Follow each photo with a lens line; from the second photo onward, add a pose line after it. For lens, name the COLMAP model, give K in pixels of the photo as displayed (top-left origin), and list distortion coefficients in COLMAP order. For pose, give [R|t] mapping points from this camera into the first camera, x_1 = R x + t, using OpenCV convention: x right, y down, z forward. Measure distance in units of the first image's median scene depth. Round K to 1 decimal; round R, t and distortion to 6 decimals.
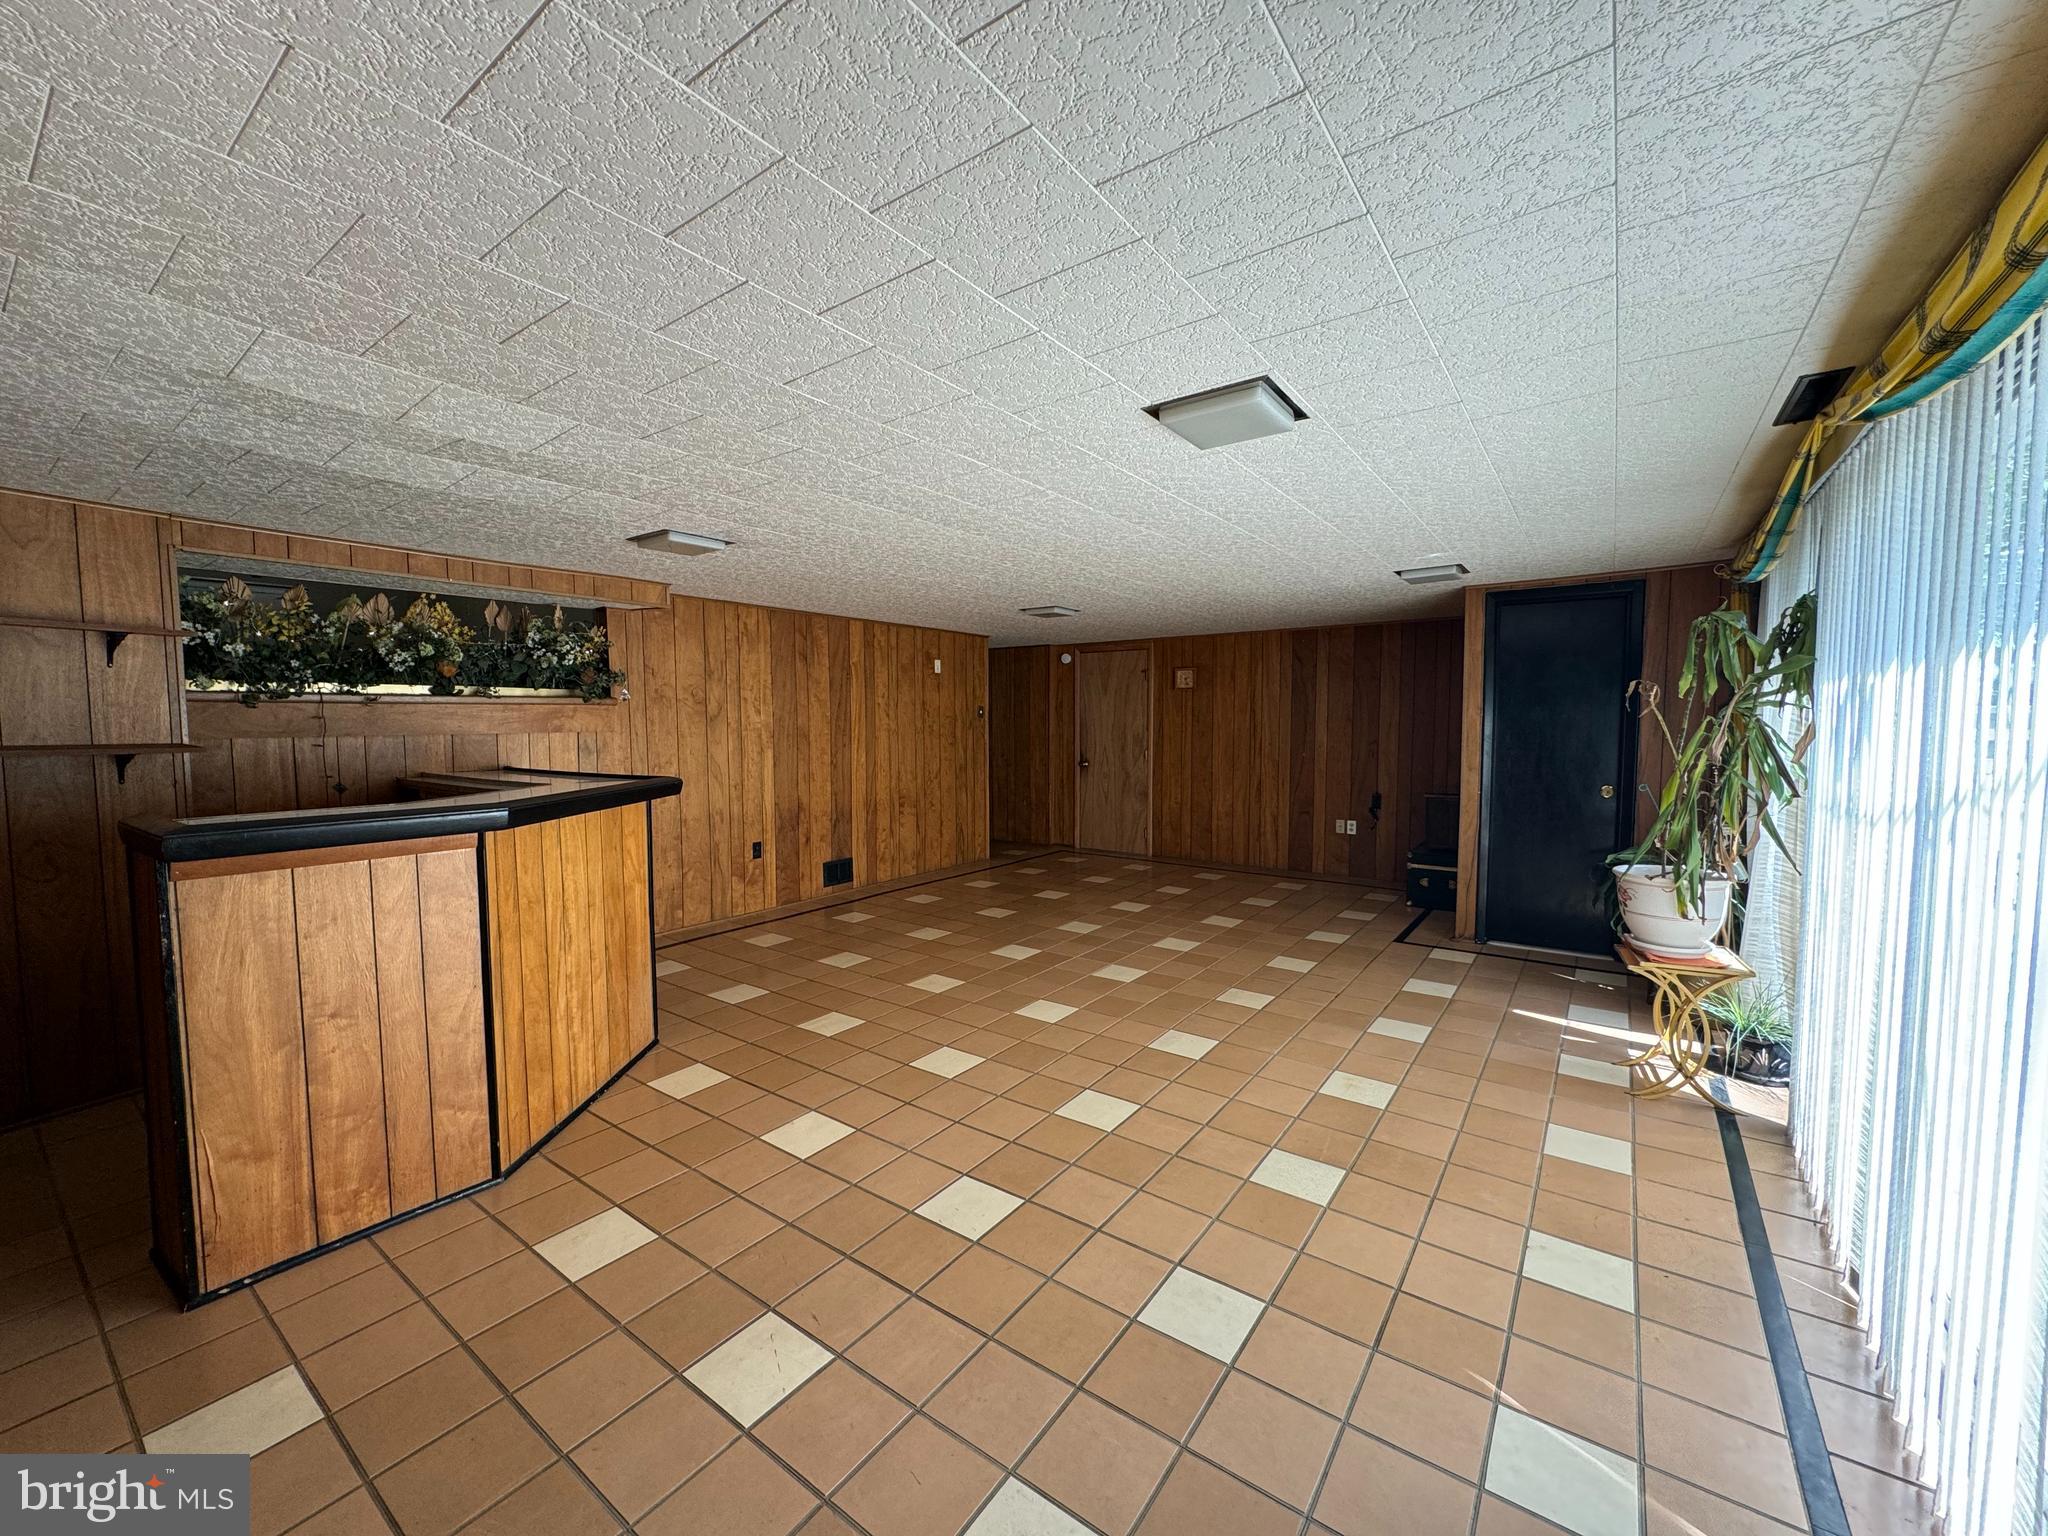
lens RADIAL K [[816.9, 0, 1021.9], [0, 816.9, 769.5], [0, 0, 1]] dist [-0.002754, 0.000440]
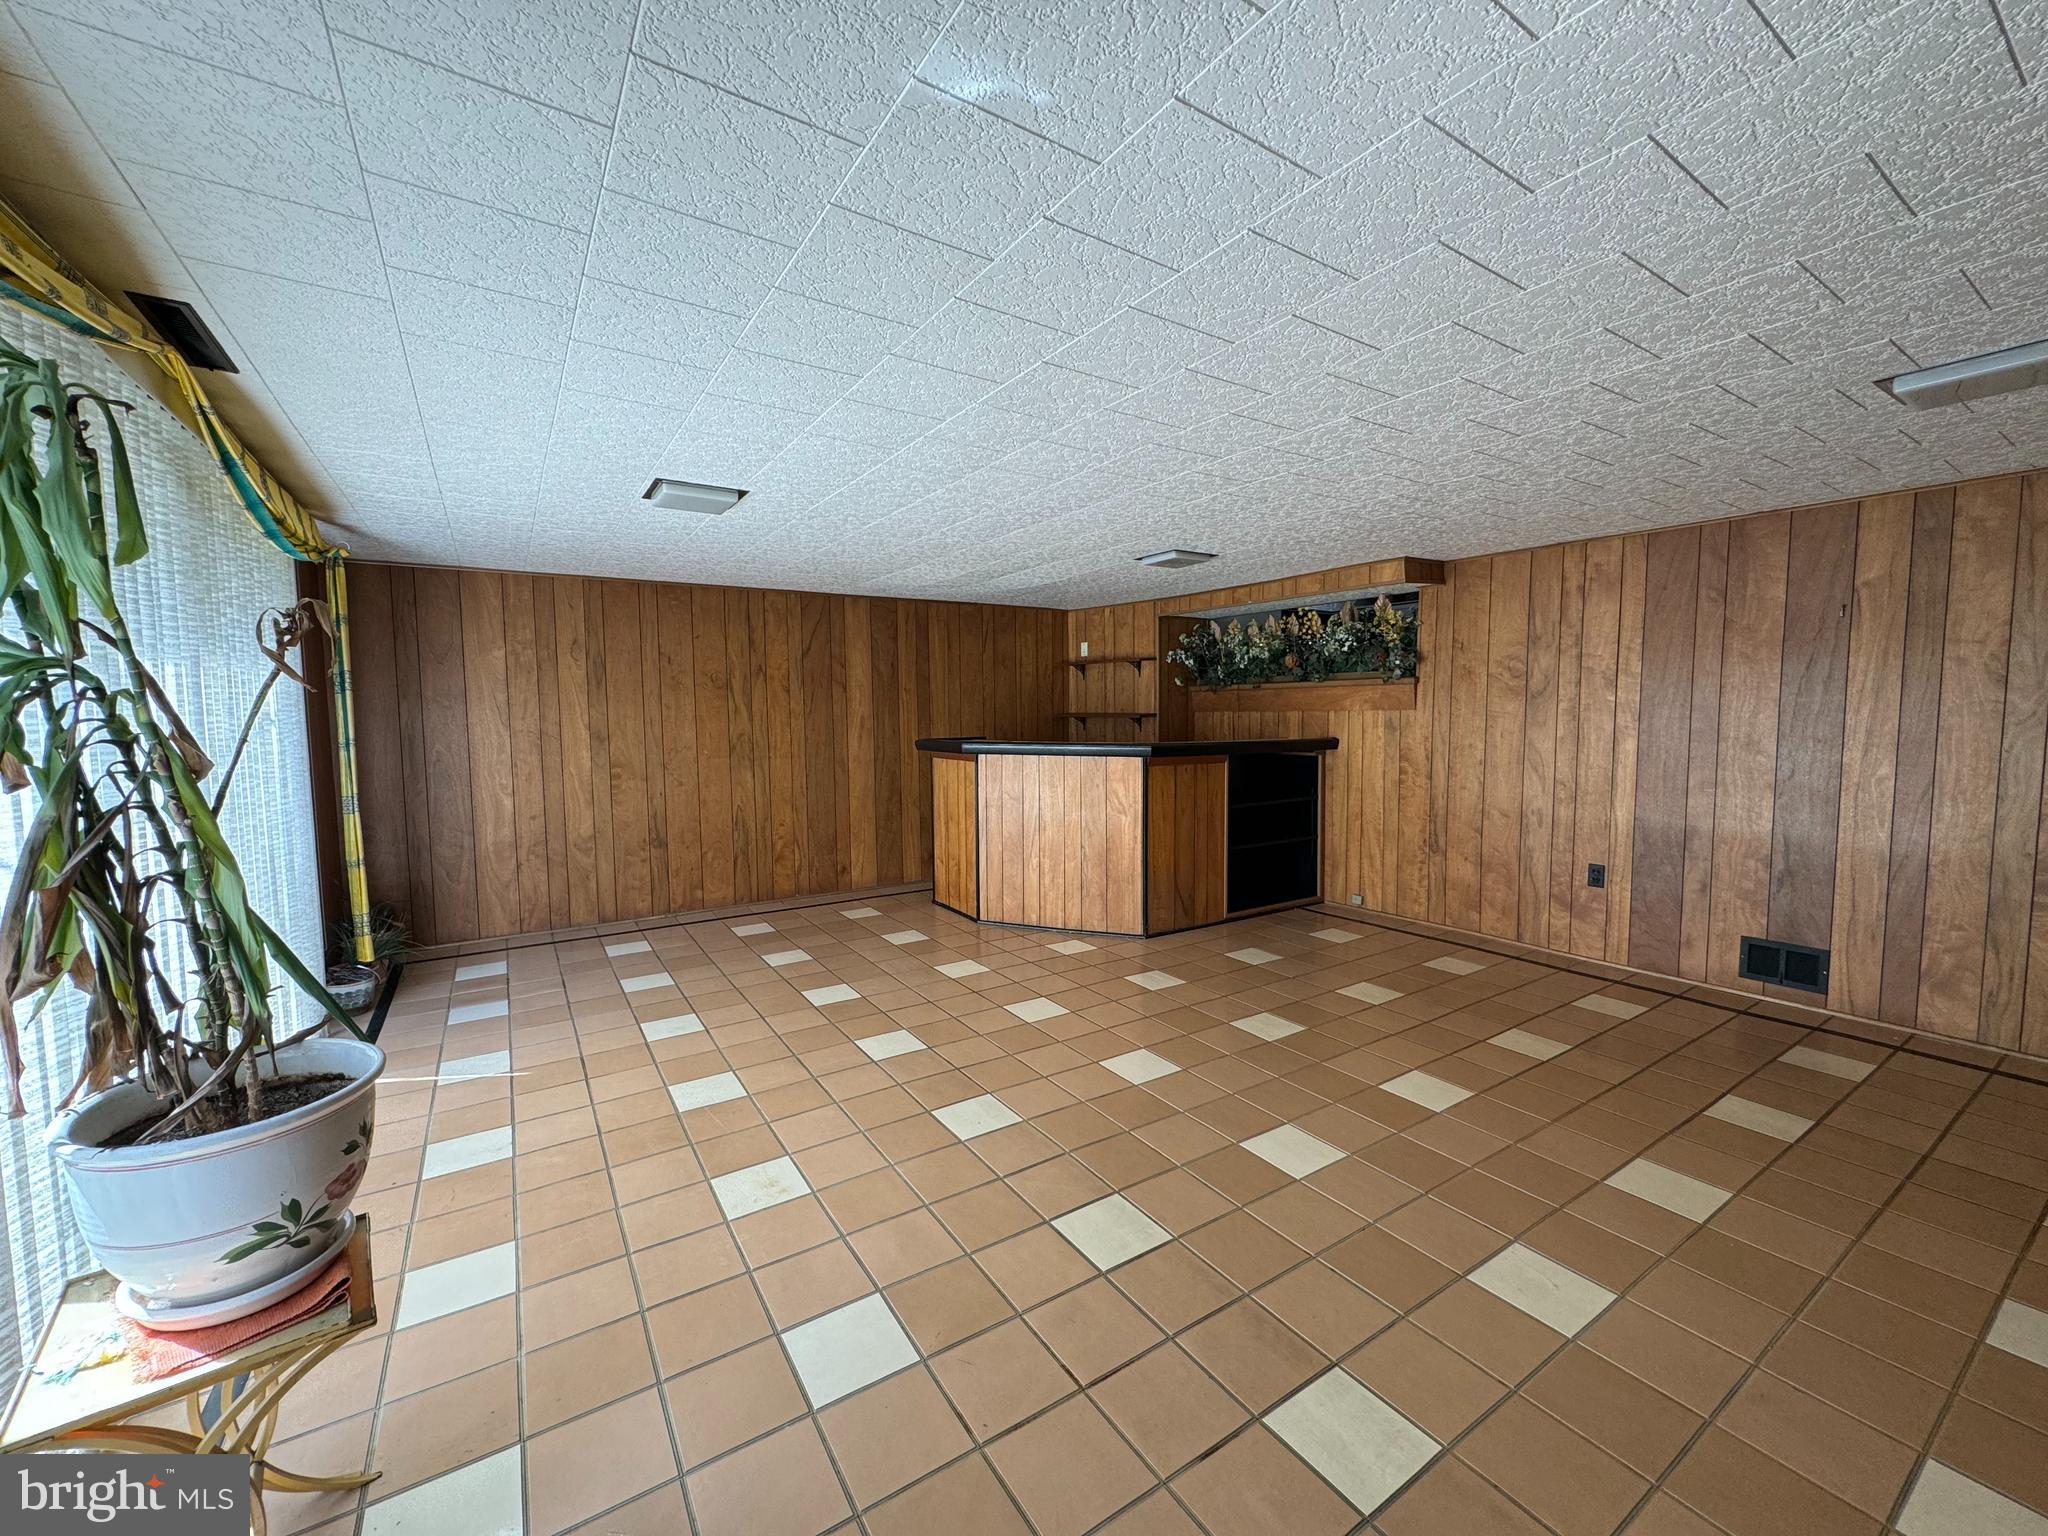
lens RADIAL K [[816.9, 0, 1021.9], [0, 816.9, 769.5], [0, 0, 1]] dist [-0.002754, 0.000440]
pose [[-0.361144, 0.076151, -0.929395, 0.561087], [-0.046422, 0.993956, 0.099480, -0.046297], [0.931354, 0.079071, -0.355426, 0.821075]]
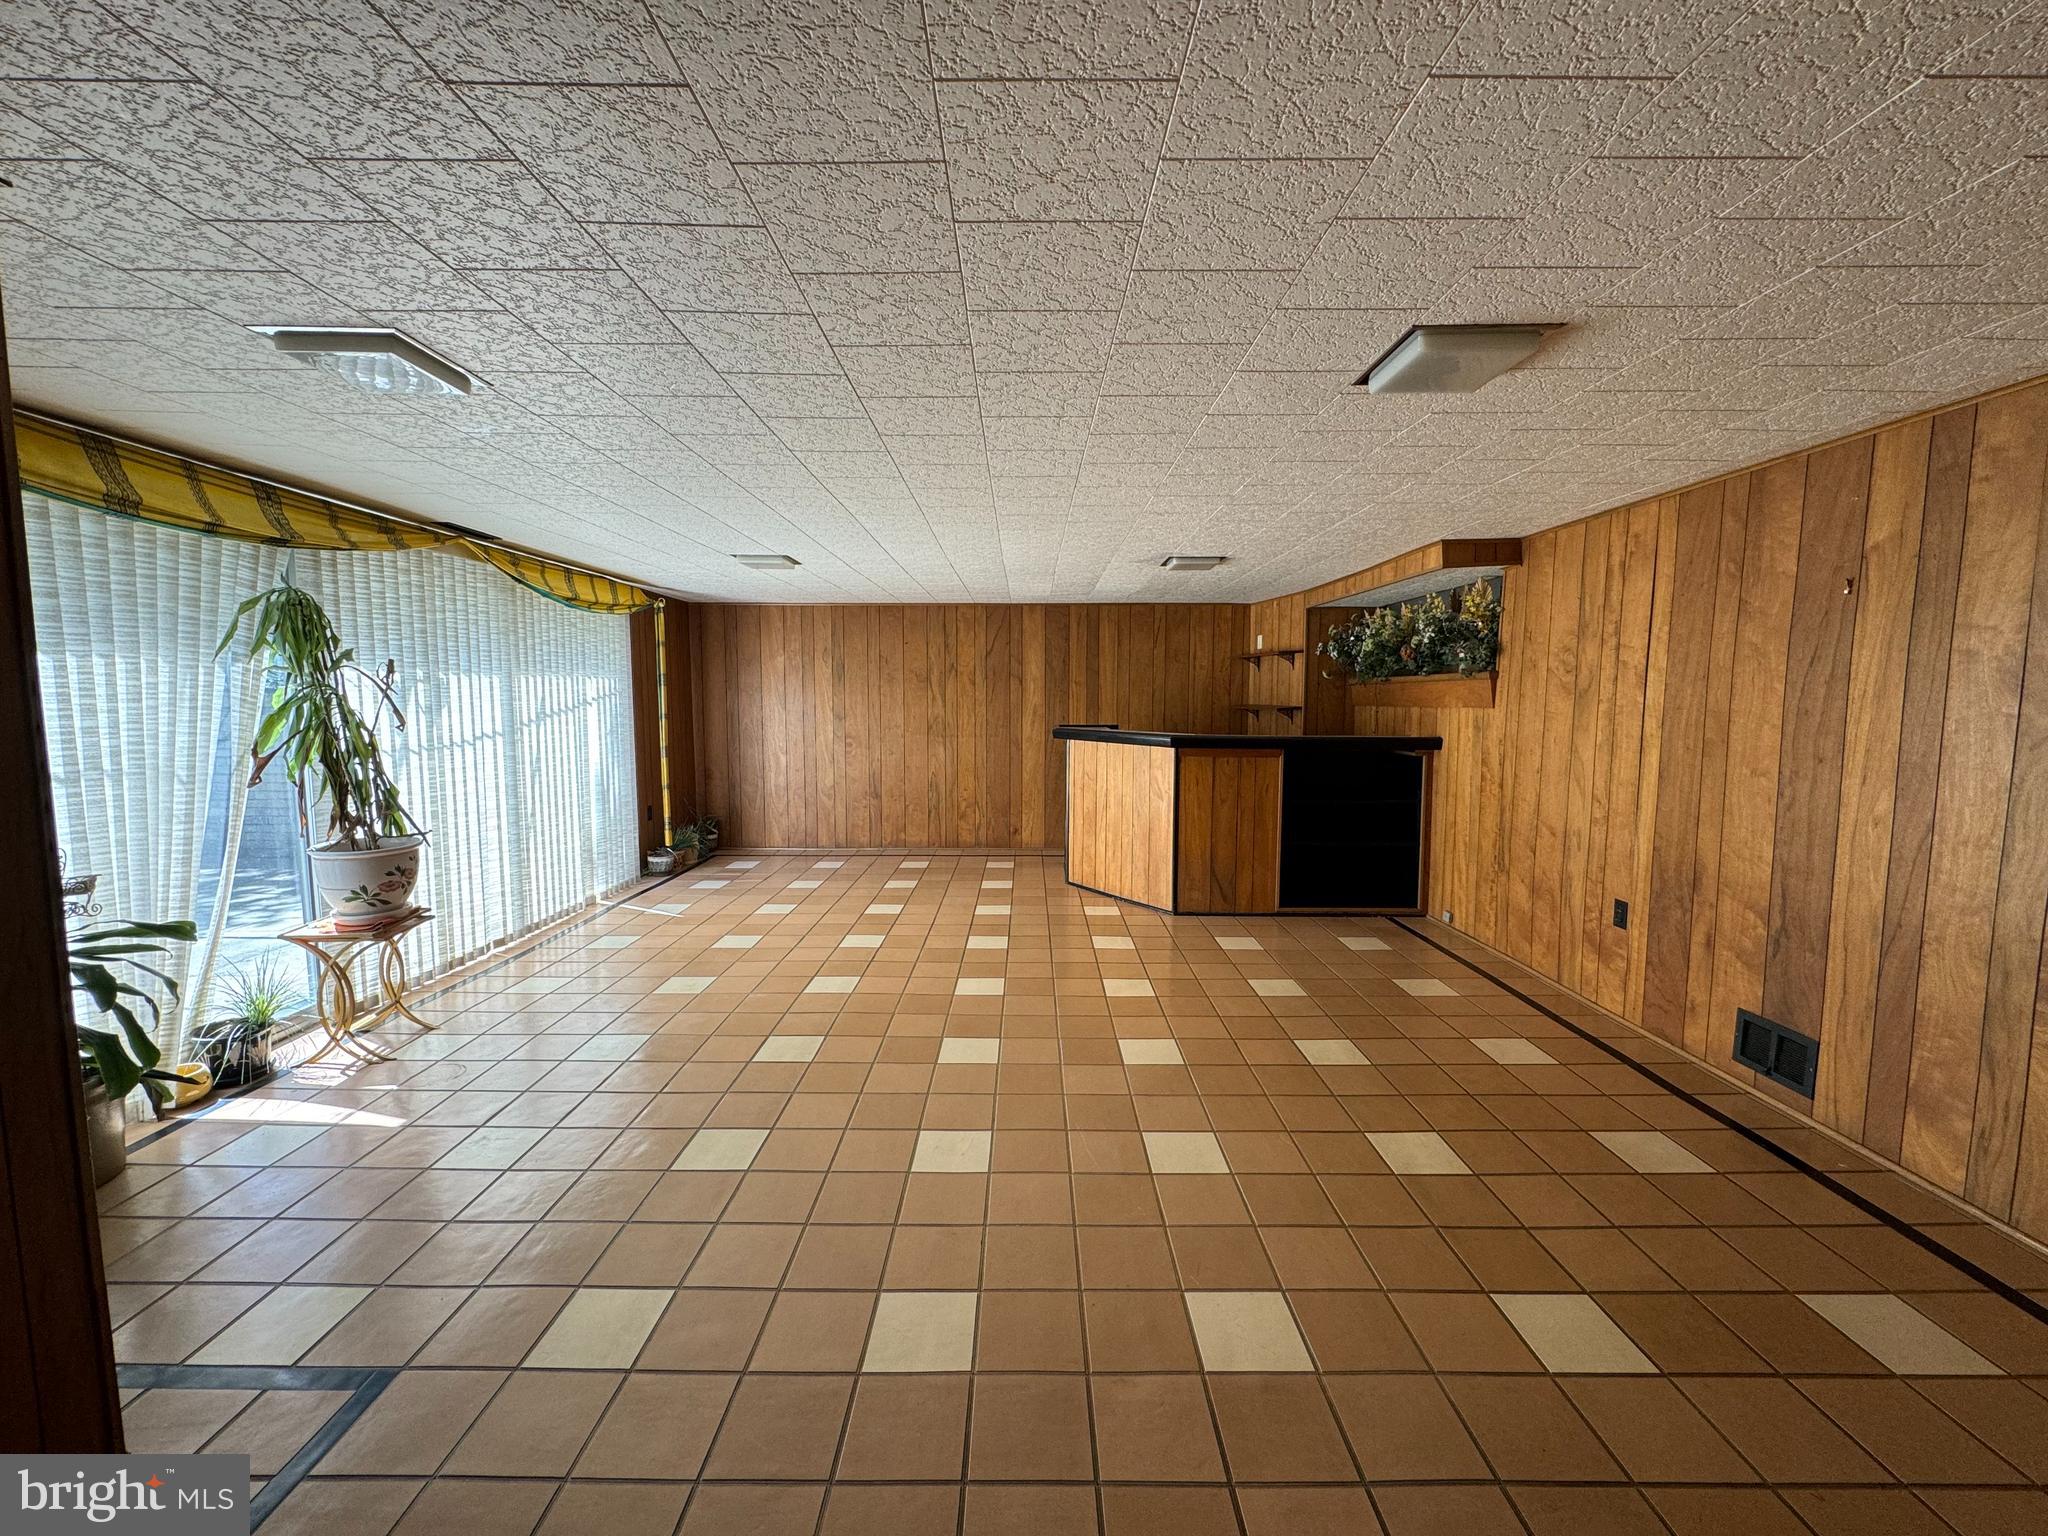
lens RADIAL K [[816.9, 0, 1021.9], [0, 816.9, 769.5], [0, 0, 1]] dist [-0.002754, 0.000440]
pose [[-0.811918, 0.055030, -0.581172, 0.397775], [-0.034105, 0.989375, 0.141328, -0.080367], [0.582774, 0.134568, -0.801415, 1.282677]]
